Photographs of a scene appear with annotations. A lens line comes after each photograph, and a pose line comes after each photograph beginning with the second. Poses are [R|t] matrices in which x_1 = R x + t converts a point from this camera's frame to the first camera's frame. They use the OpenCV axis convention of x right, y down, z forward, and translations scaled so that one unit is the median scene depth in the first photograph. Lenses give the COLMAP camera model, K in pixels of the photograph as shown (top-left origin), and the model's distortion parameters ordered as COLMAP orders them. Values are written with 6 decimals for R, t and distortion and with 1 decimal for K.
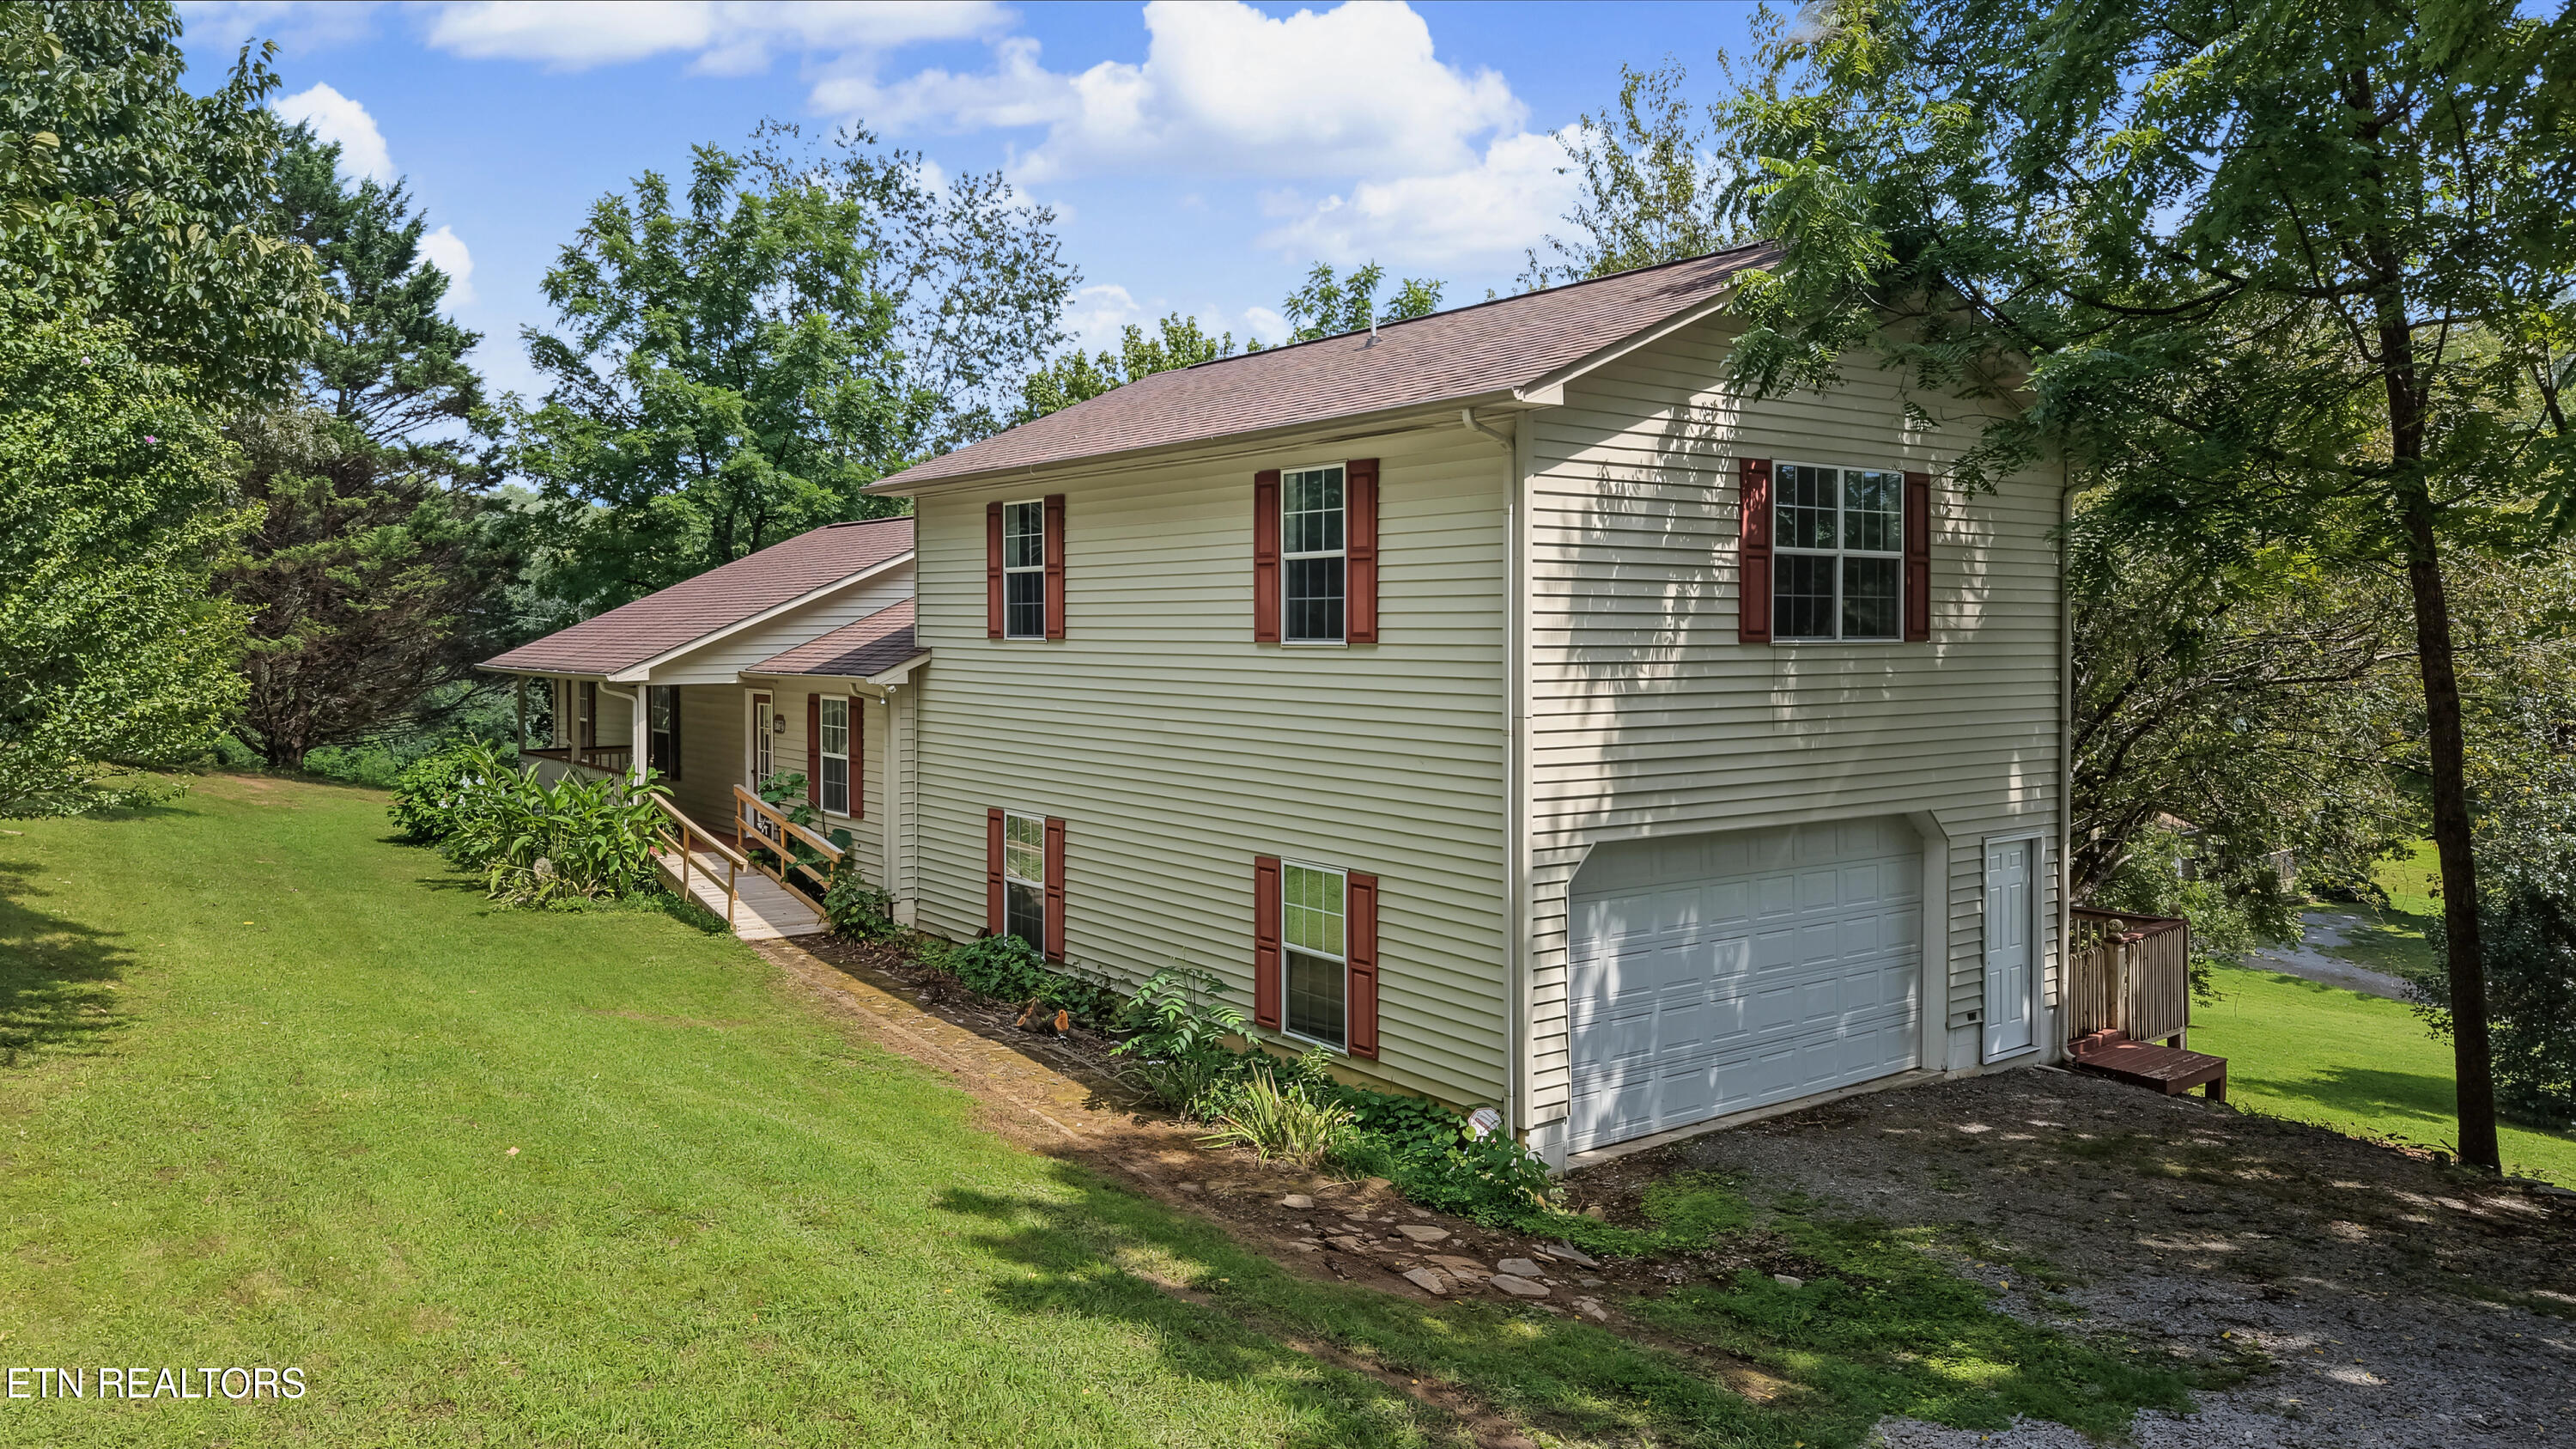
lens RADIAL K [[1770.4, 0, 1303.6], [0, 1770.4, 738.8], [0, 0, 1]] dist [0.028820, -0.027627]
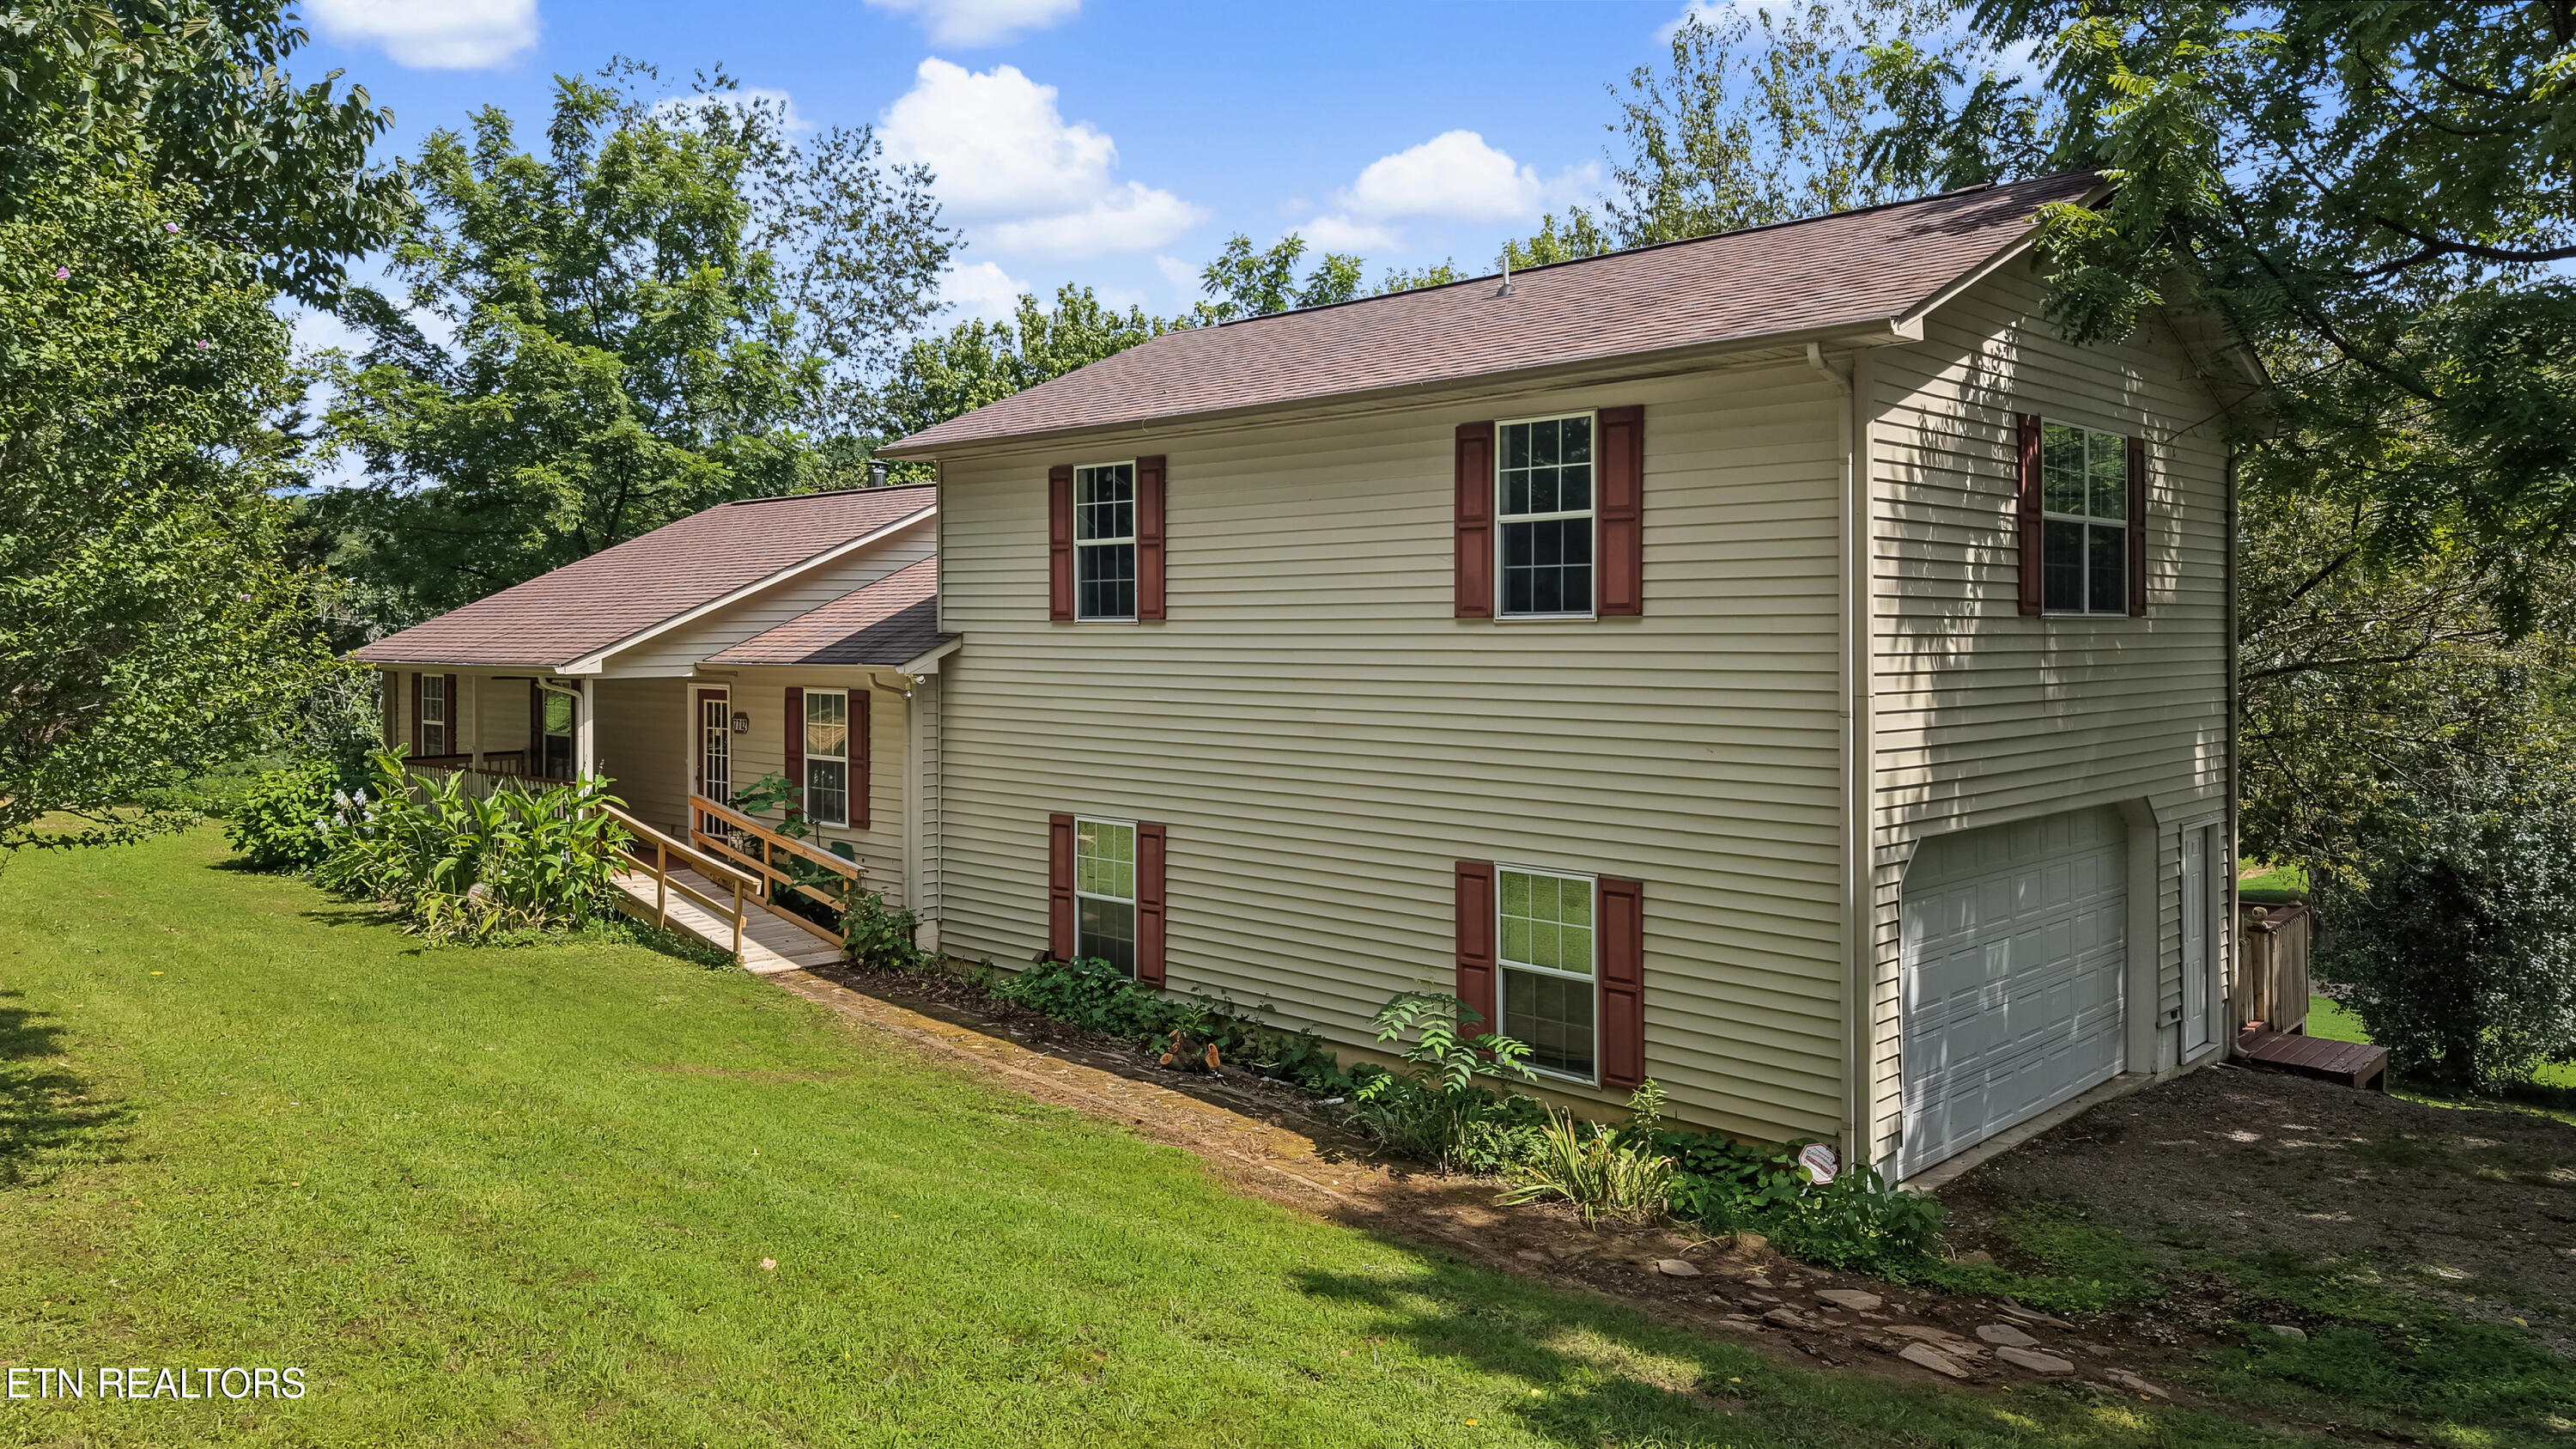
lens RADIAL K [[1770.4, 0, 1291.9], [0, 1770.4, 717.5], [0, 0, 1]] dist [0.028820, -0.027627]
pose [[0.988172, -0.010277, 0.153005, -0.234369], [0.012385, 0.999841, -0.012829, 0.005016], [-0.152849, 0.014572, 0.988142, 0.138152]]
